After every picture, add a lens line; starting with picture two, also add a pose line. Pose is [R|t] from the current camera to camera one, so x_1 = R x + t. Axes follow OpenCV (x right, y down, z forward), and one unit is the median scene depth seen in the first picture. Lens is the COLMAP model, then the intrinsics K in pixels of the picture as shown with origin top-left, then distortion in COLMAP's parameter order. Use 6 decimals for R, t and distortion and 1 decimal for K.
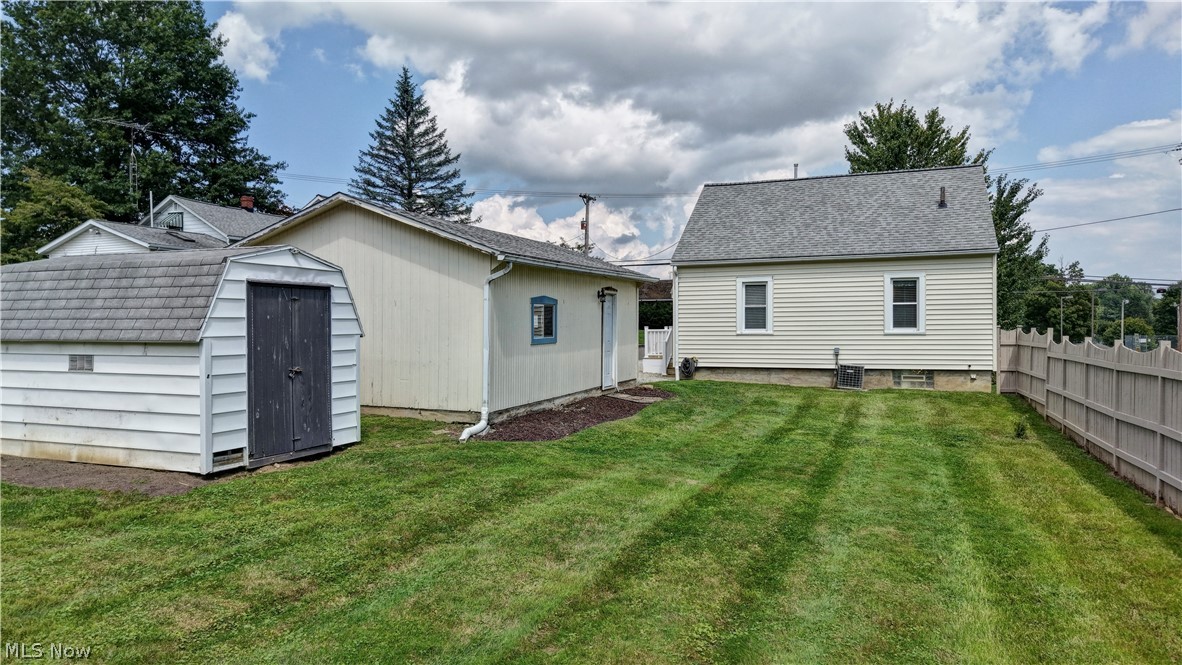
lens RADIAL K [[783.1, 0, 570.0], [0, 783.1, 334.3], [0, 0, 1]] dist [0.006883, -0.000664]
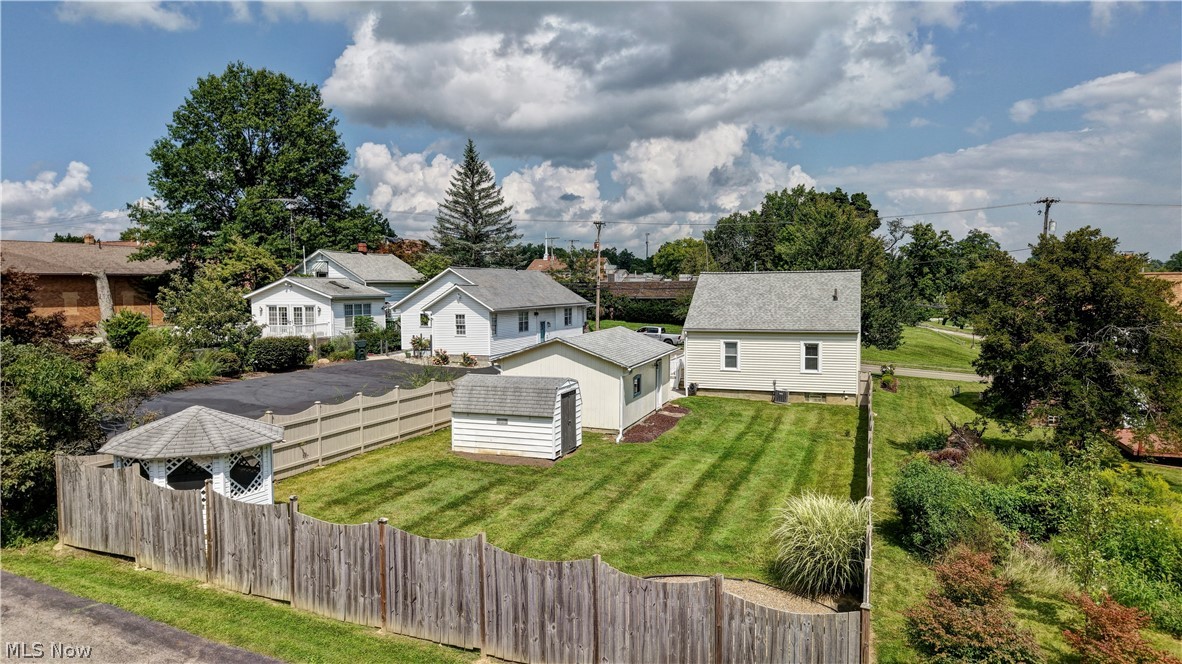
lens RADIAL K [[801.3, 0, 570.2], [0, 801.3, 328.7], [0, 0, 1]] dist [0.079240, -0.079578]
pose [[0.999276, -0.003216, 0.037906, -0.286488], [0.001242, 0.998646, 0.051997, -0.274847], [-0.038022, -0.051912, 0.997928, -1.171735]]
